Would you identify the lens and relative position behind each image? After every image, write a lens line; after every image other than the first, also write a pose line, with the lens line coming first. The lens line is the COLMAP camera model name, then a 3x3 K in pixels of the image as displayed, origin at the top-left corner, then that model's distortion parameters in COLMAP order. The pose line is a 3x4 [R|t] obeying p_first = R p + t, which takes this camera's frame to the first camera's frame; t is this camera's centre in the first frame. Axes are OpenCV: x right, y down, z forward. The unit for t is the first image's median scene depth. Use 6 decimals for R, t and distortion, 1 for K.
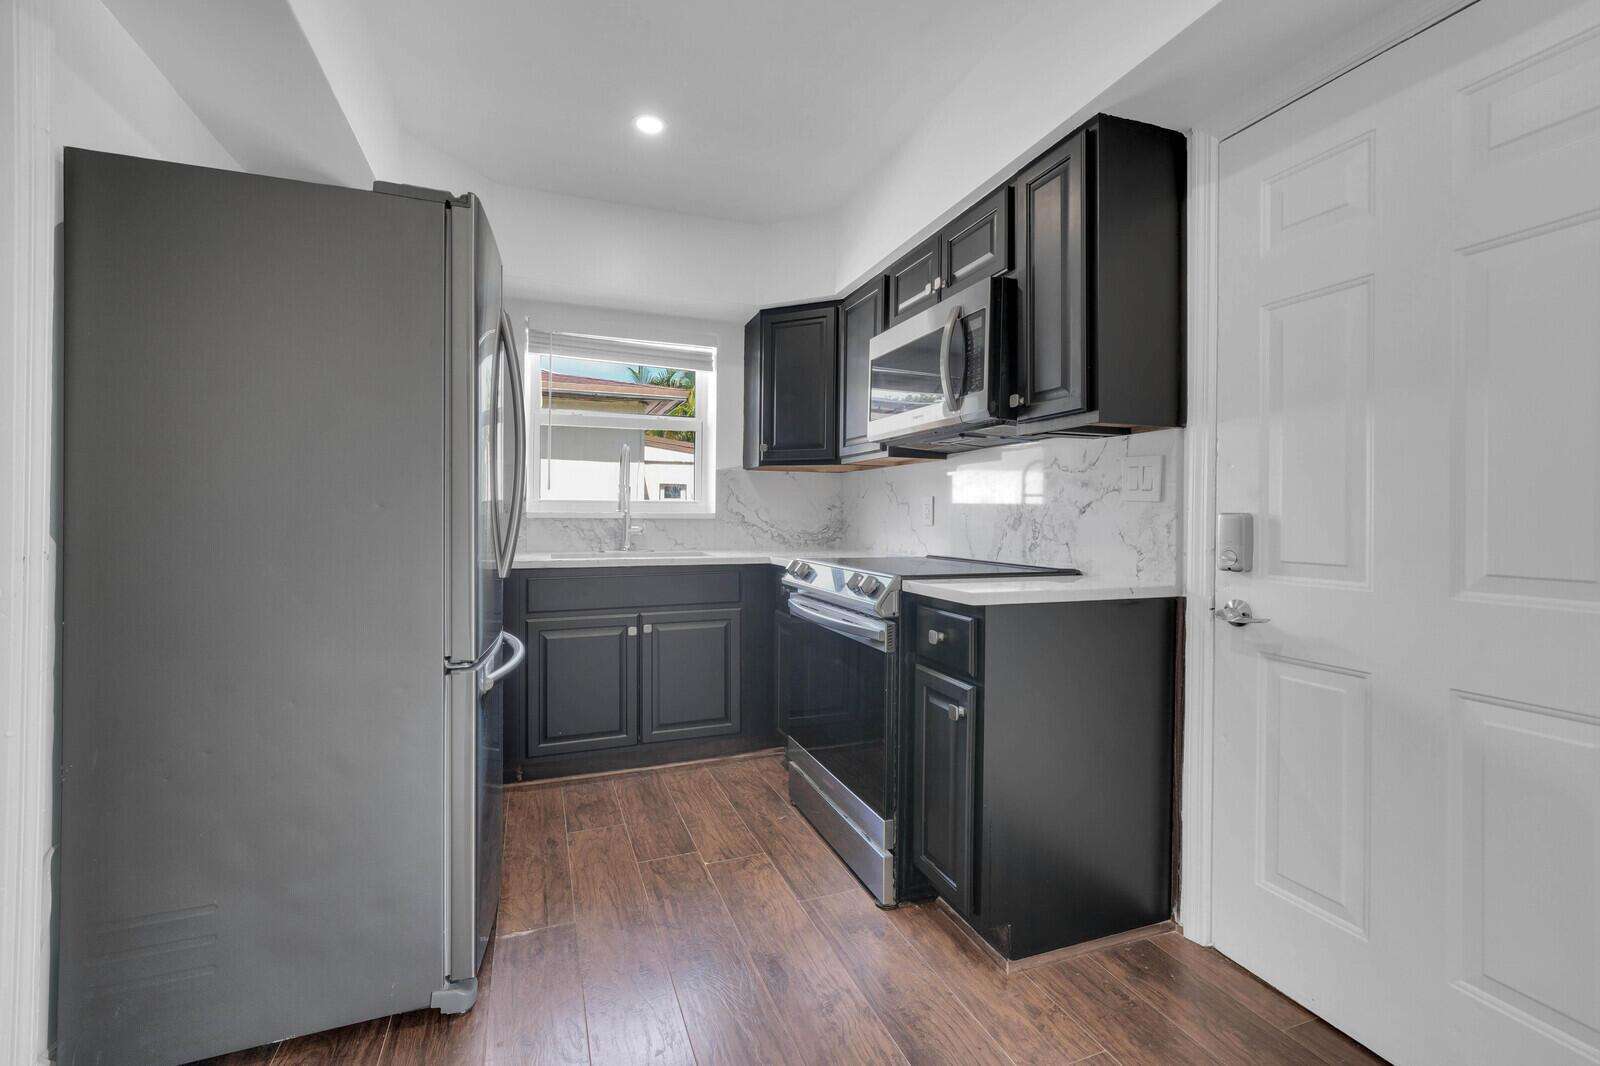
lens RADIAL K [[655.8, 0, 807.8], [0, 655.8, 511.2], [0, 0, 1]] dist [-0.000450, -0.000202]
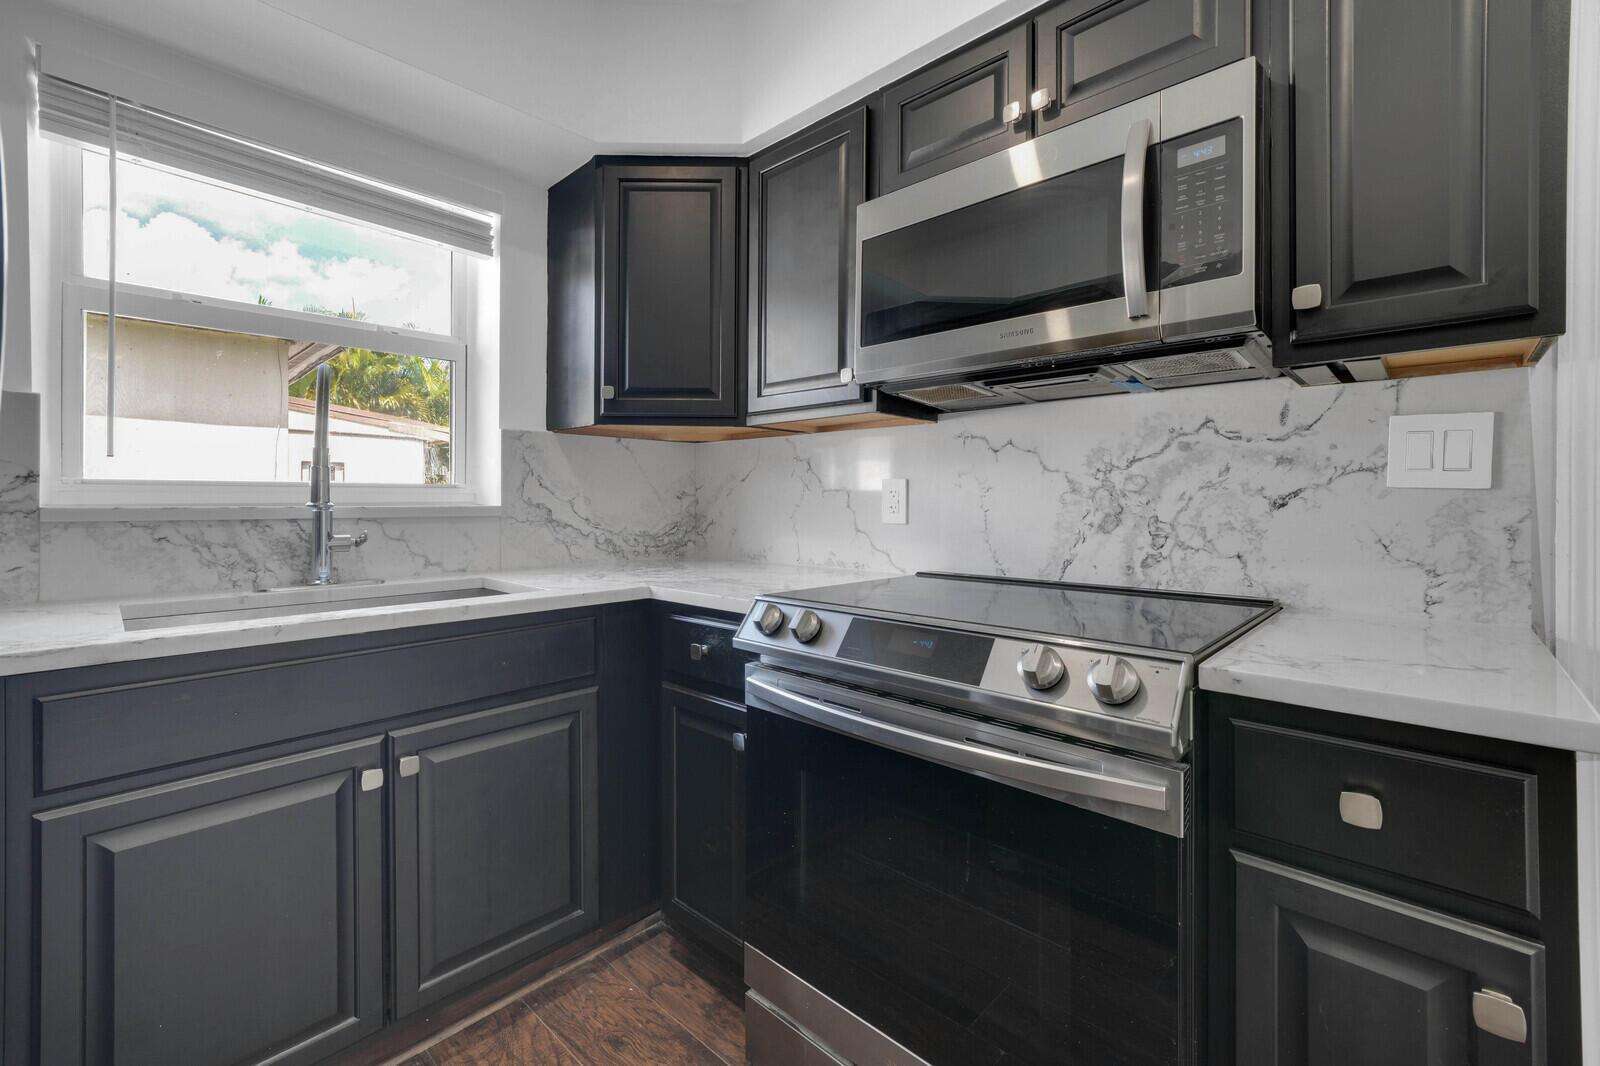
lens RADIAL K [[672.0, 0, 800.8], [0, 672.0, 501.6], [0, 0, 1]] dist [0.001511, 0.000774]
pose [[0.907520, -0.004407, 0.419987, -0.193619], [0.001609, 0.999974, 0.007016, -0.005562], [-0.420007, -0.005692, 0.907503, 0.468612]]
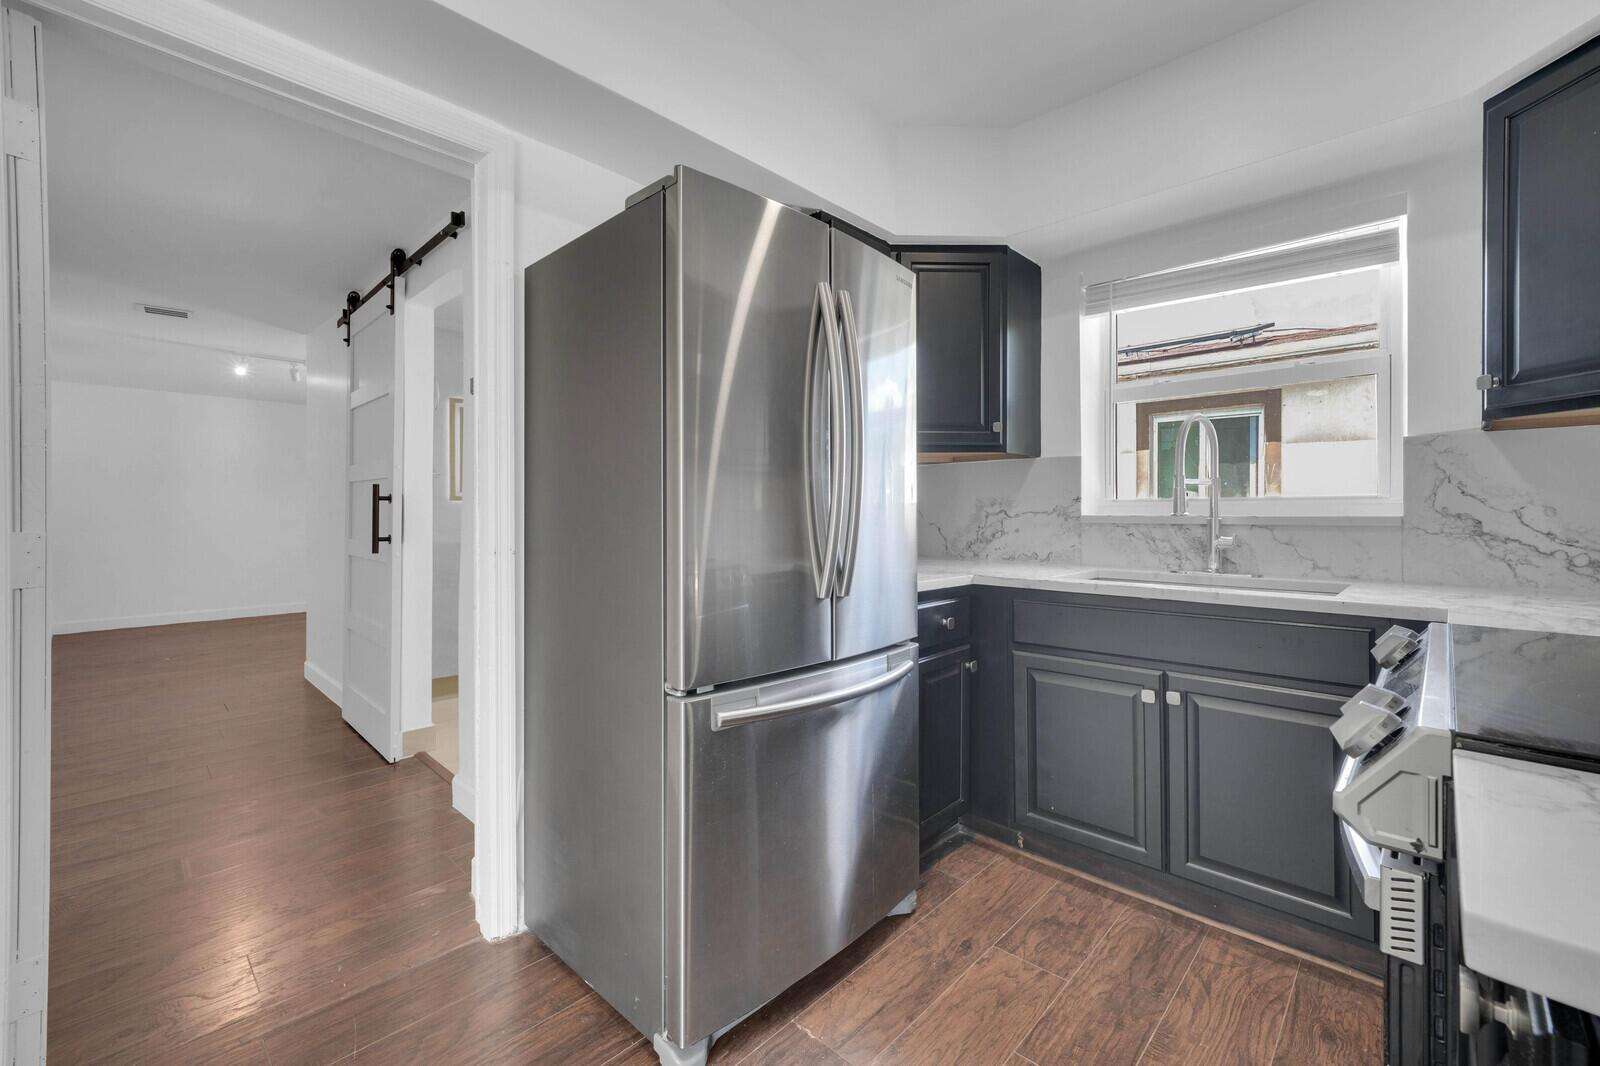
lens RADIAL K [[675.0, 0, 803.7], [0, 675.0, 508.4], [0, 0, 1]] dist [-0.002222, -0.000196]
pose [[0.425215, -0.009504, -0.905042, 0.201866], [0.010406, 0.999930, -0.005611, -0.006905], [0.905032, -0.007032, 0.425284, 0.392917]]
